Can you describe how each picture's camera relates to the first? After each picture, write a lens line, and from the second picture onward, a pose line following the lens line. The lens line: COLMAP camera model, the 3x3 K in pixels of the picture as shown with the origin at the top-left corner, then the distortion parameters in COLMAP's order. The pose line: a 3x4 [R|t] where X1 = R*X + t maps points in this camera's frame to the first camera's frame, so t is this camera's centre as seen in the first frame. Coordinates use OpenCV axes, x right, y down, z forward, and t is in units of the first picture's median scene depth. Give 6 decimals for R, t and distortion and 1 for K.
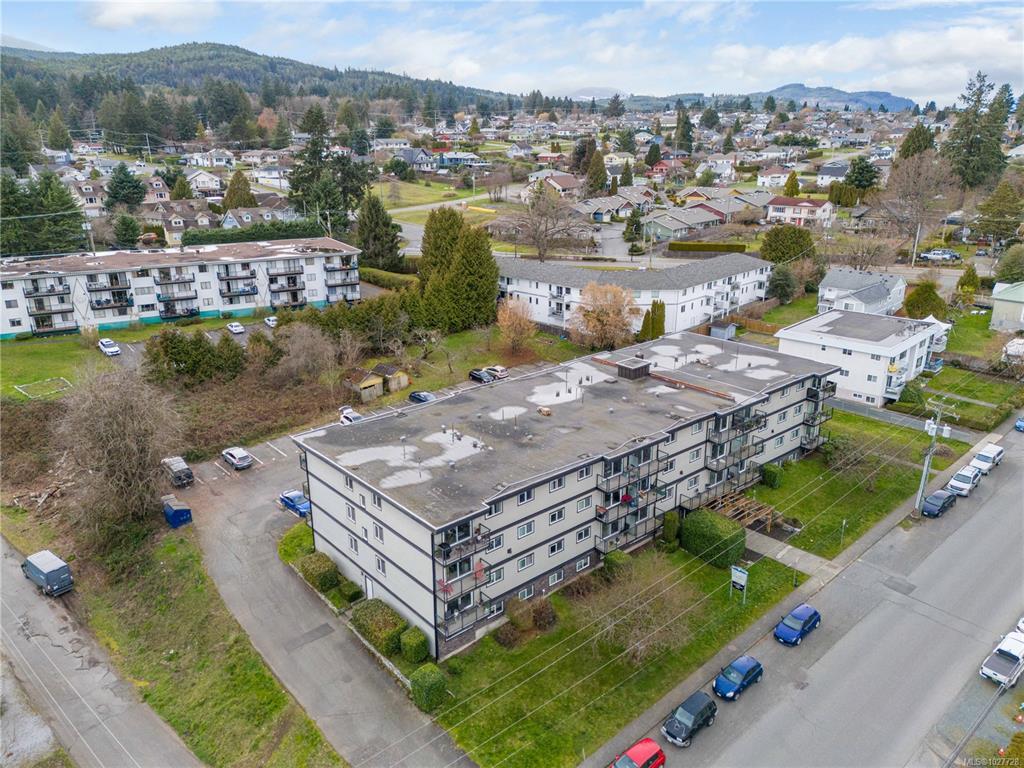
lens RADIAL K [[761.4, 0, 510.0], [0, 761.4, 384.5], [0, 0, 1]] dist [0.058216, -0.021270]
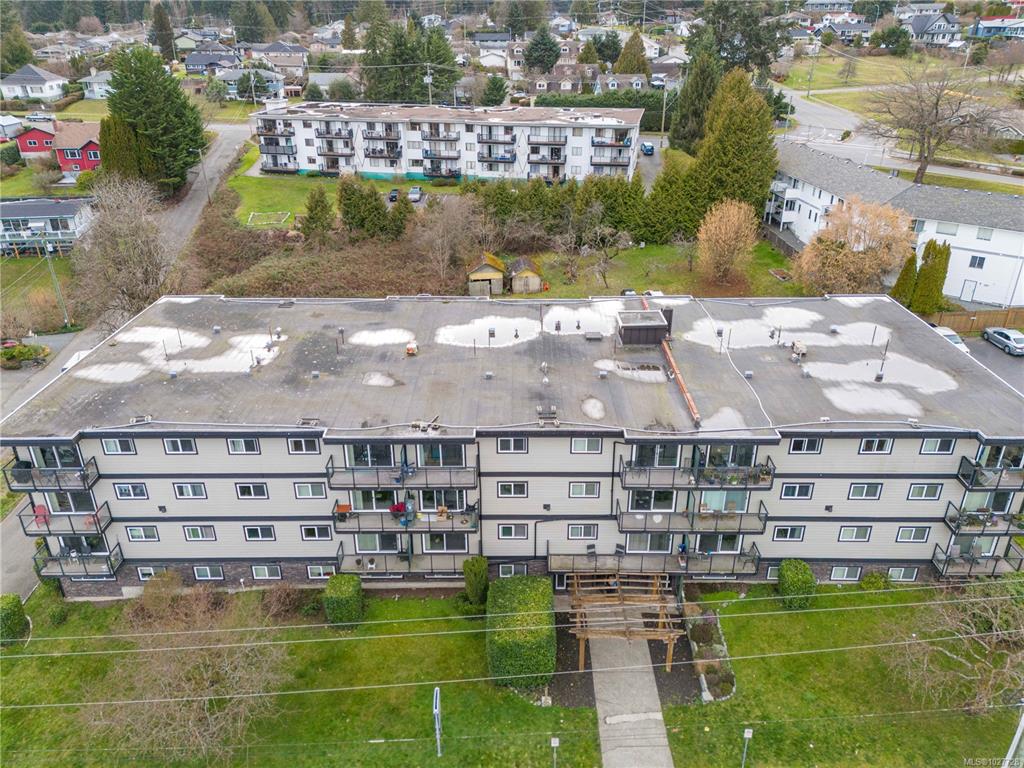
lens RADIAL K [[761.4, 0, 512.5], [0, 761.4, 382.1], [0, 0, 1]] dist [0.058216, -0.021270]
pose [[0.754403, 0.287674, -0.590017, 0.343150], [-0.209823, 0.957377, 0.198506, -0.058866], [0.621973, -0.025954, 0.782608, 0.340511]]
